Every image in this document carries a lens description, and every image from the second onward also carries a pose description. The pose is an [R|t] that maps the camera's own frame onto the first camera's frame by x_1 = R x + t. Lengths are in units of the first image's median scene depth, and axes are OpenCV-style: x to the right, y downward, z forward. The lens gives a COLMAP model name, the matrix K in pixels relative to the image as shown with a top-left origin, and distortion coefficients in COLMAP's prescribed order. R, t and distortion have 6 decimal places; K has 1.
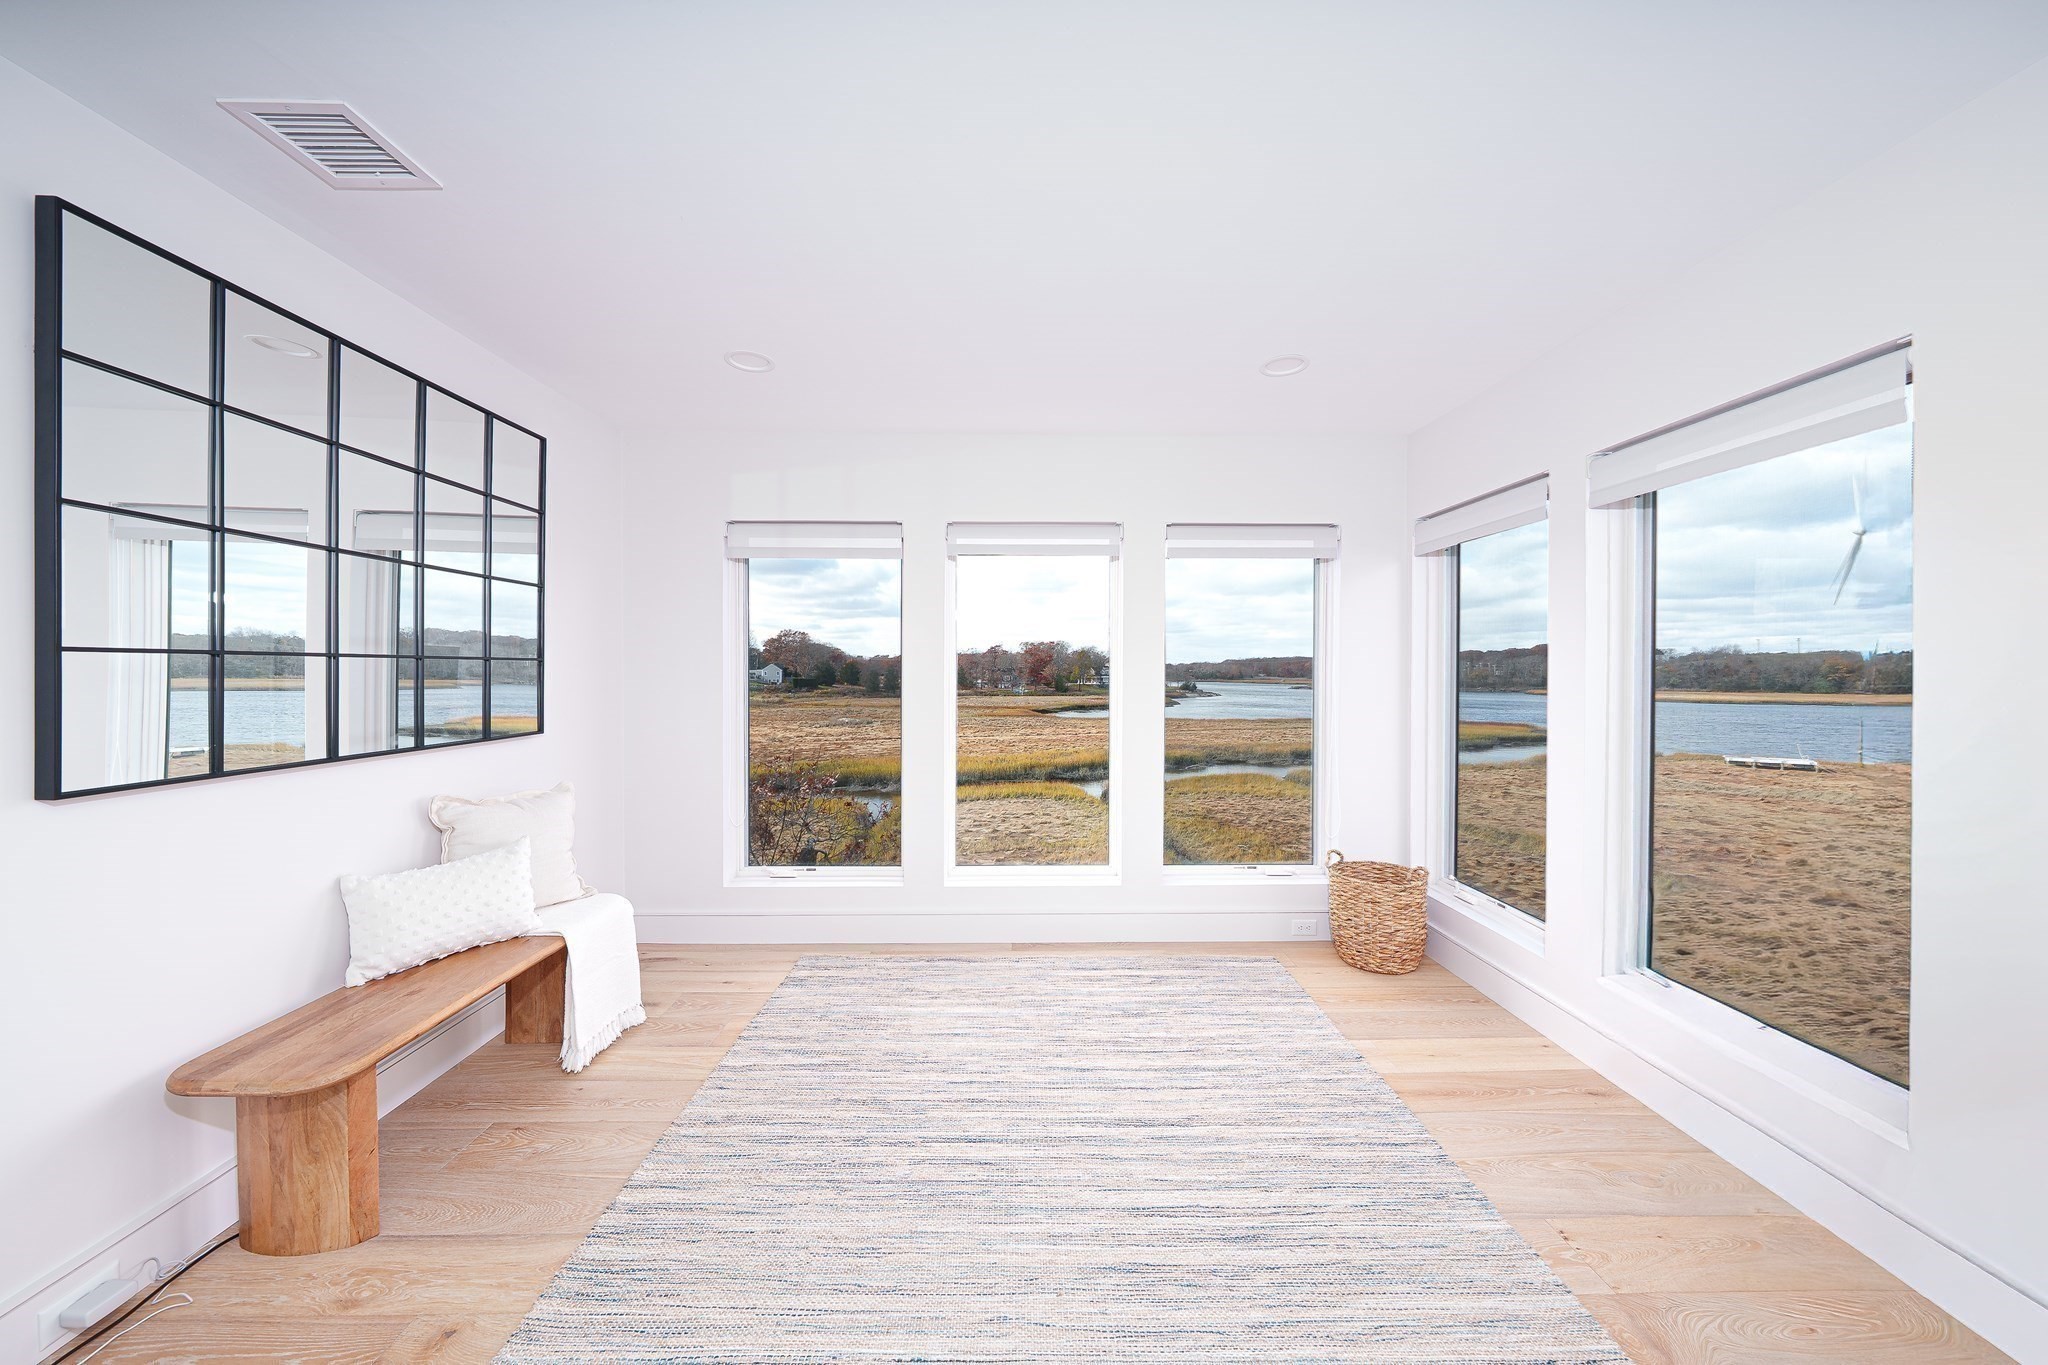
lens RADIAL K [[707.8, 0, 1015.6], [0, 707.8, 674.8], [0, 0, 1]] dist [-0.000443, -0.000133]
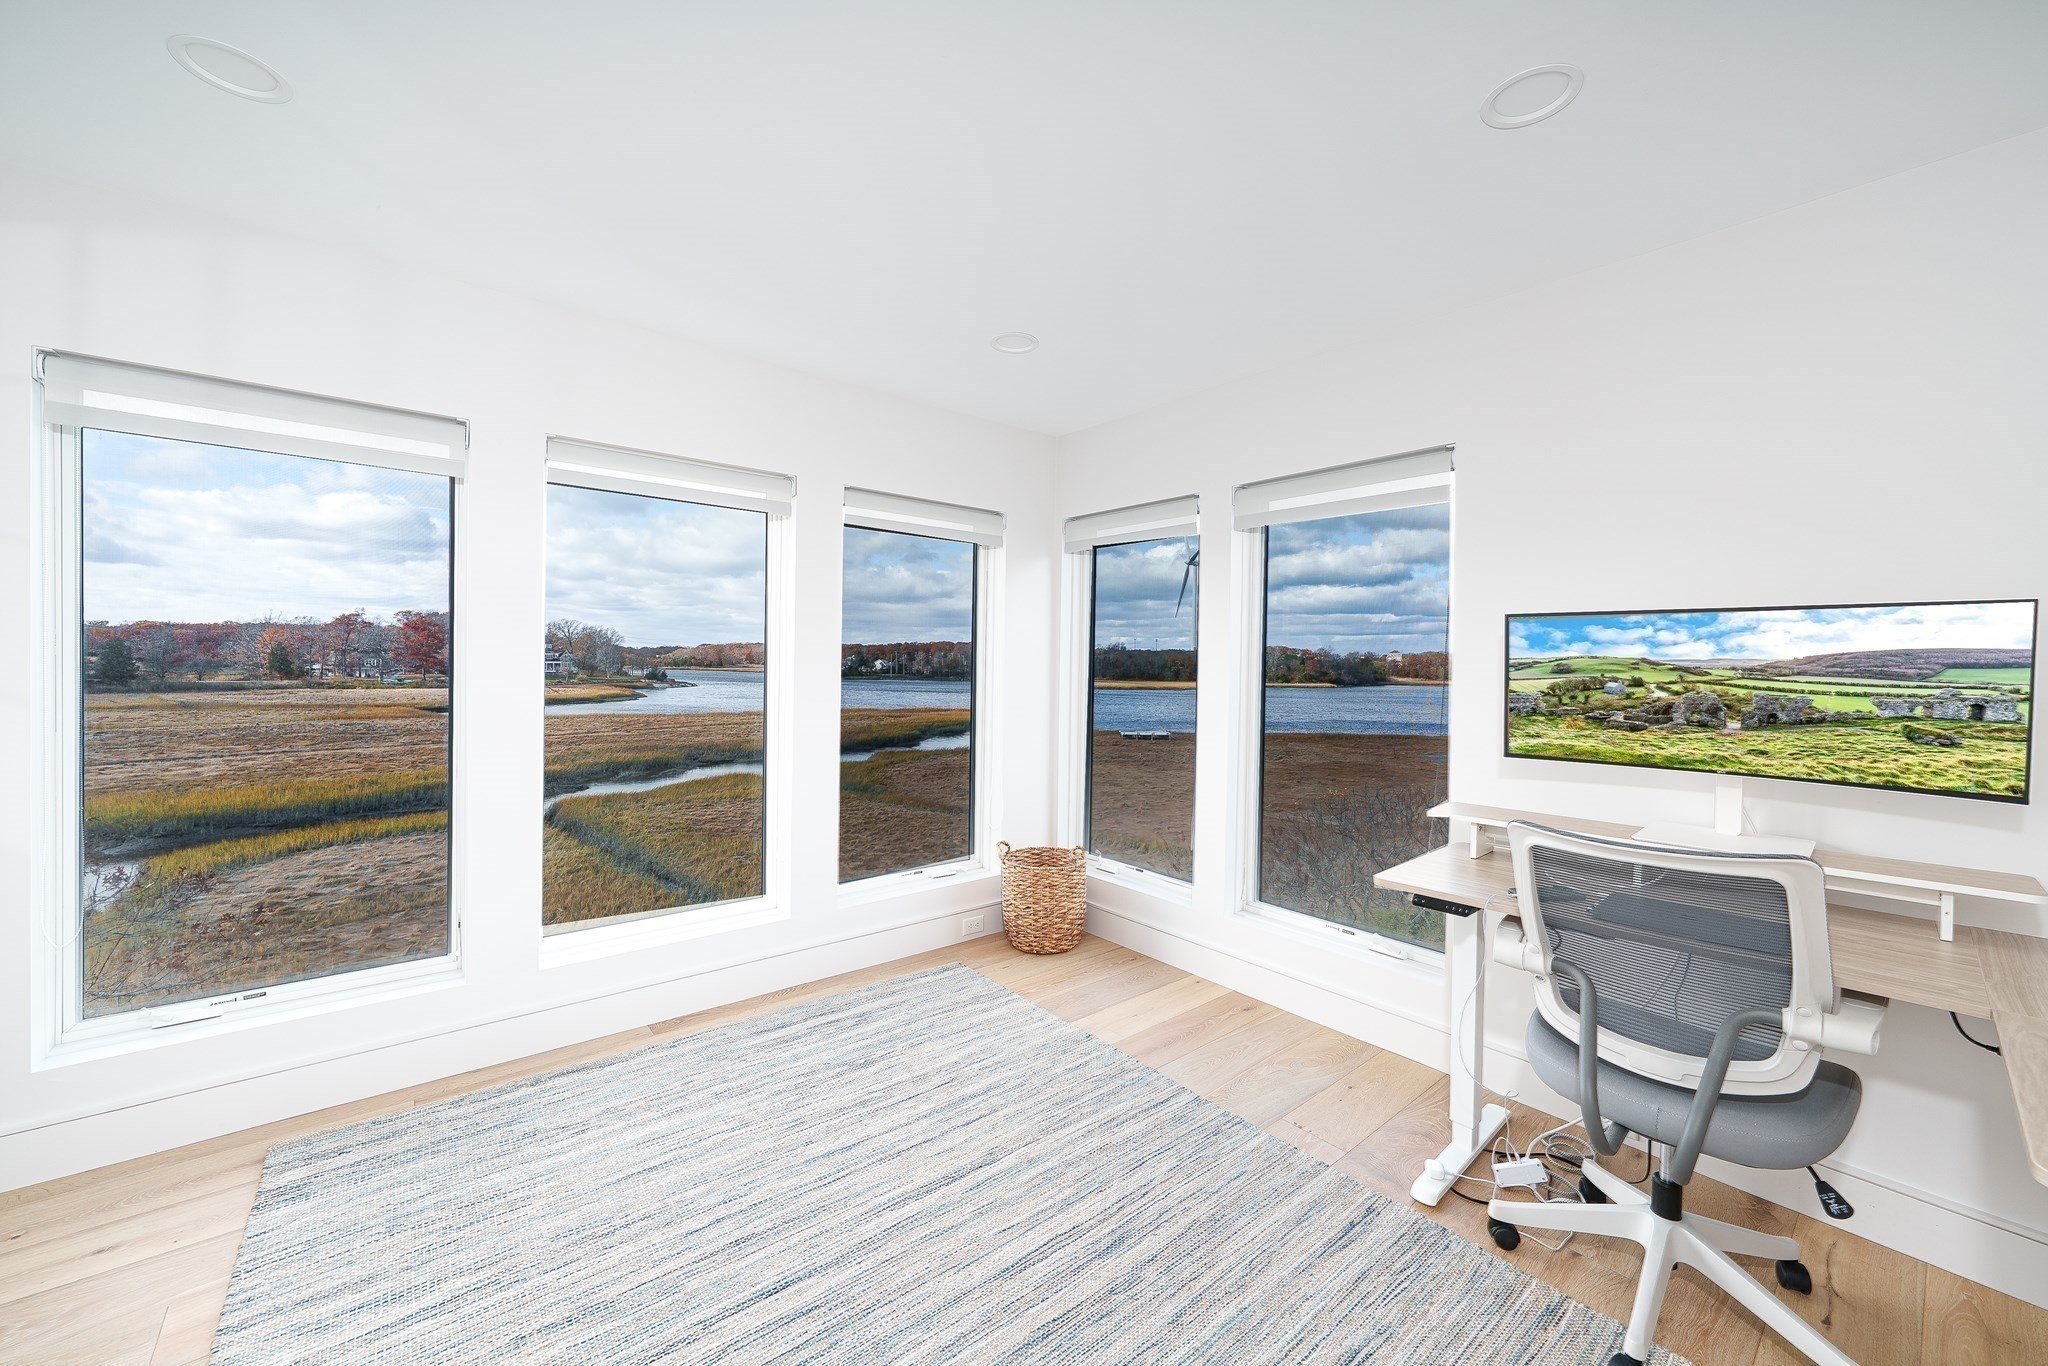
lens RADIAL K [[796.7, 0, 1028.7], [0, 796.7, 670.1], [0, 0, 1]] dist [0.001012, -0.000346]
pose [[0.774314, 0.005674, 0.632776, -0.285422], [-0.012172, 0.999908, 0.005928, 0.001578], [-0.632685, -0.012292, 0.774312, 0.145507]]
